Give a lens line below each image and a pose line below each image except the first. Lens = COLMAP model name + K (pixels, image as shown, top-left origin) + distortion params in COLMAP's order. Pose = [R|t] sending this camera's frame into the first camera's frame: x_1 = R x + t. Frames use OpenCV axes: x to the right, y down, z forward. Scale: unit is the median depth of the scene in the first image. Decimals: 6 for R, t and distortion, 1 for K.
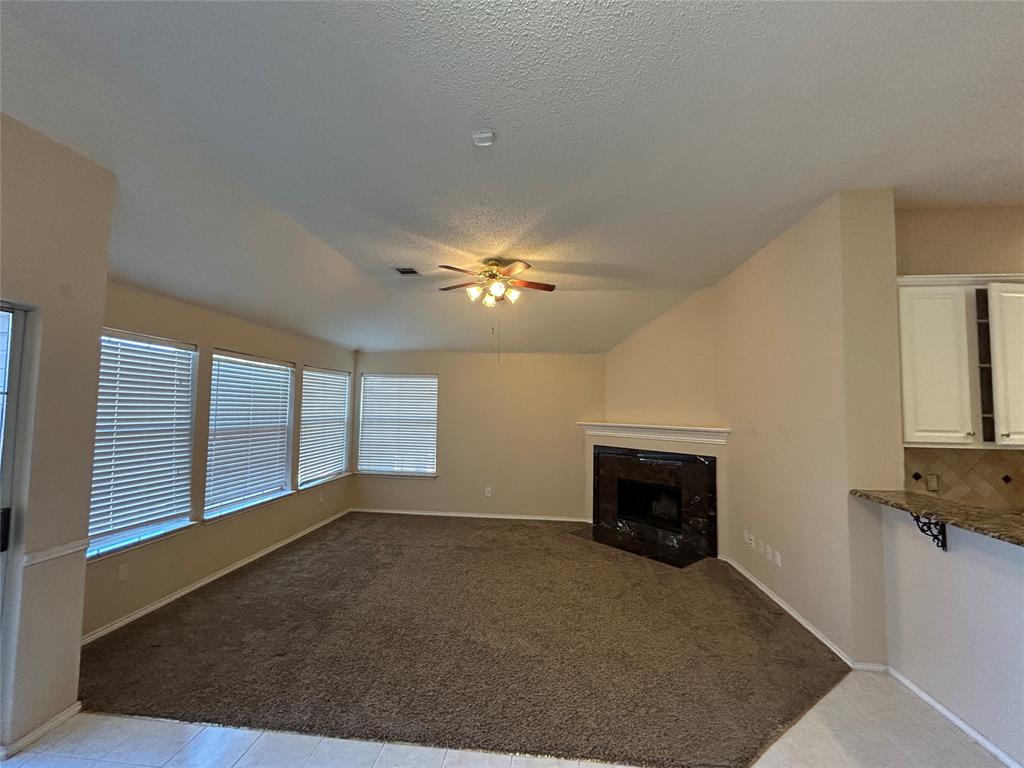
lens RADIAL K [[415.5, 0, 511.3], [0, 415.5, 384.0], [0, 0, 1]] dist [0.000789, -0.000437]
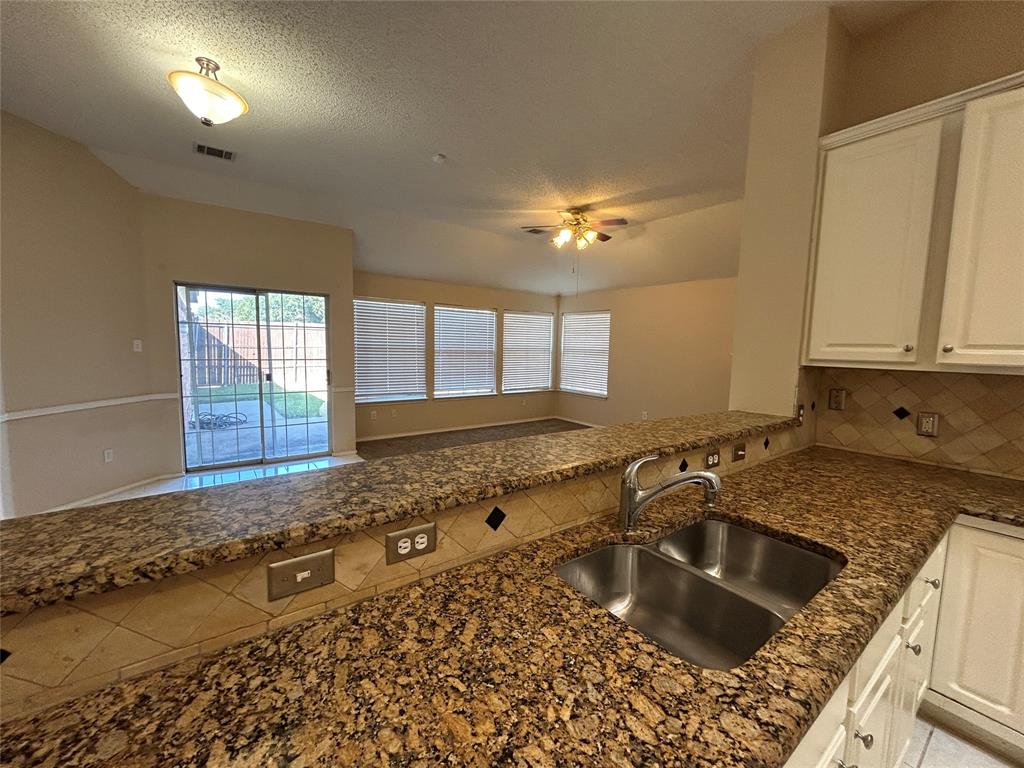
lens RADIAL K [[415.5, 0, 509.7], [0, 415.5, 385.8], [0, 0, 1]] dist [0.000789, -0.000437]
pose [[0.670084, 0.070157, -0.738963, 0.658019], [0.034293, 0.991535, 0.125233, 0.040179], [0.741493, -0.109258, 0.662005, 0.024349]]
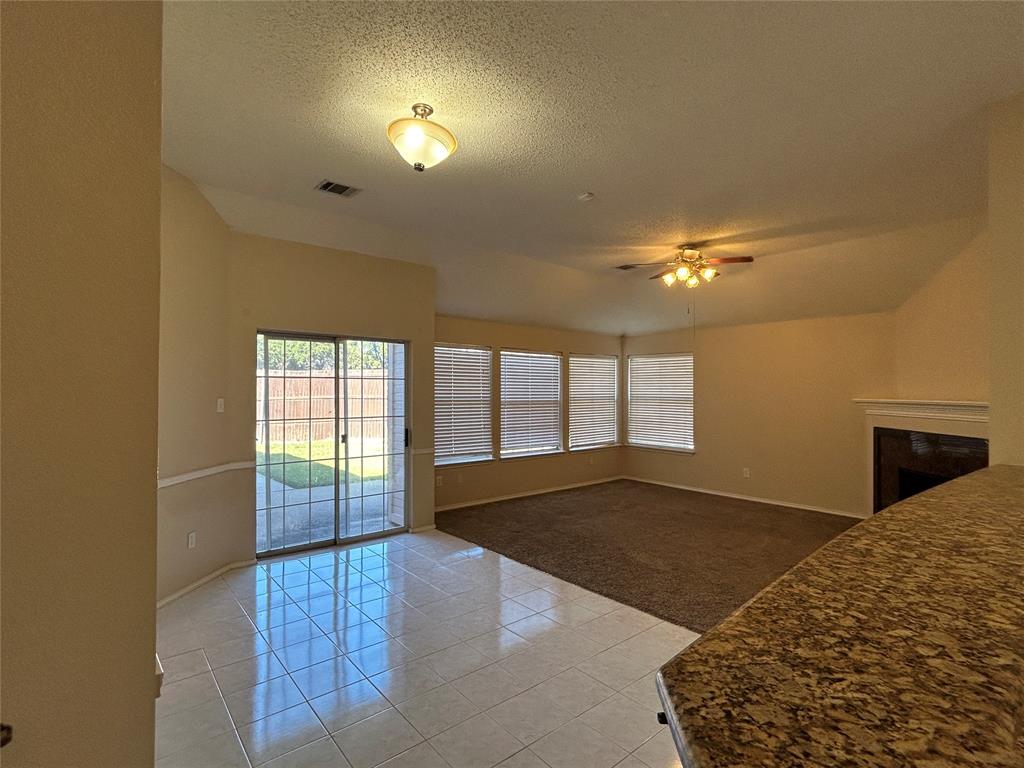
lens RADIAL K [[504.3, 0, 508.0], [0, 504.3, 387.8], [0, 0, 1]] dist [0.003200, -0.000750]
pose [[0.711867, -0.018807, -0.702063, 0.474750], [0.051167, 0.998374, 0.025137, 0.012148], [0.700448, -0.053817, 0.711671, -0.241324]]
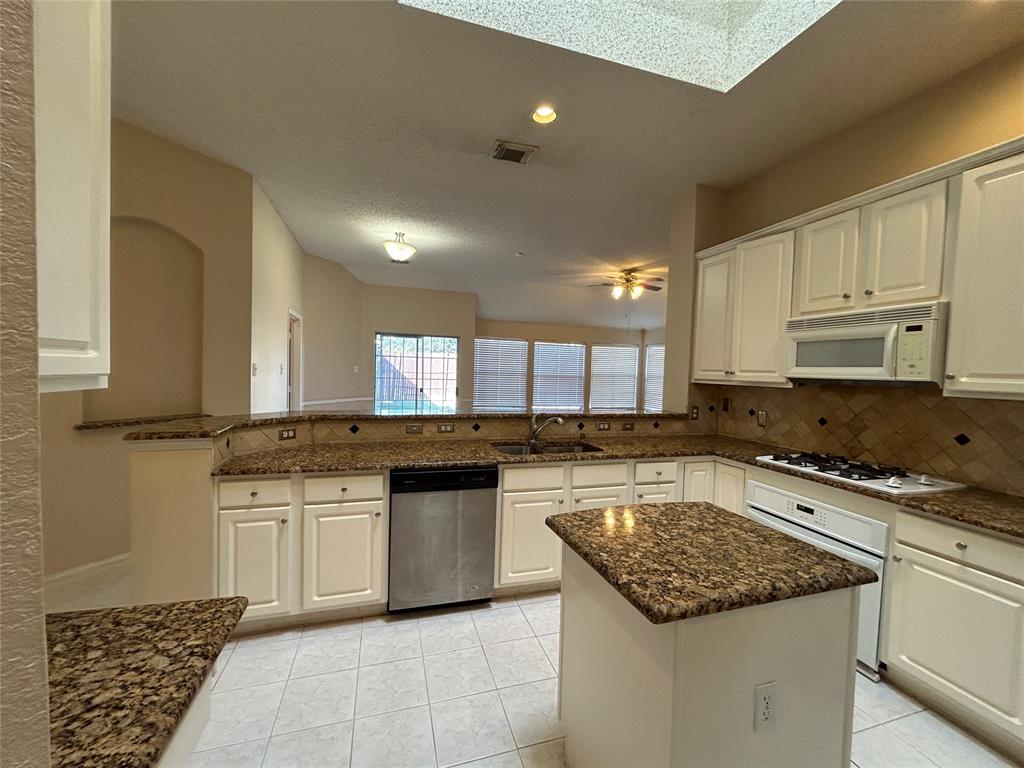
lens RADIAL K [[415.5, 0, 508.8], [0, 415.5, 385.8], [0, 0, 1]] dist [0.000789, -0.000437]
pose [[0.387054, 0.031730, -0.921511, 1.116457], [0.031948, 0.998346, 0.047795, 0.044735], [0.921503, -0.047940, 0.385400, -0.042502]]
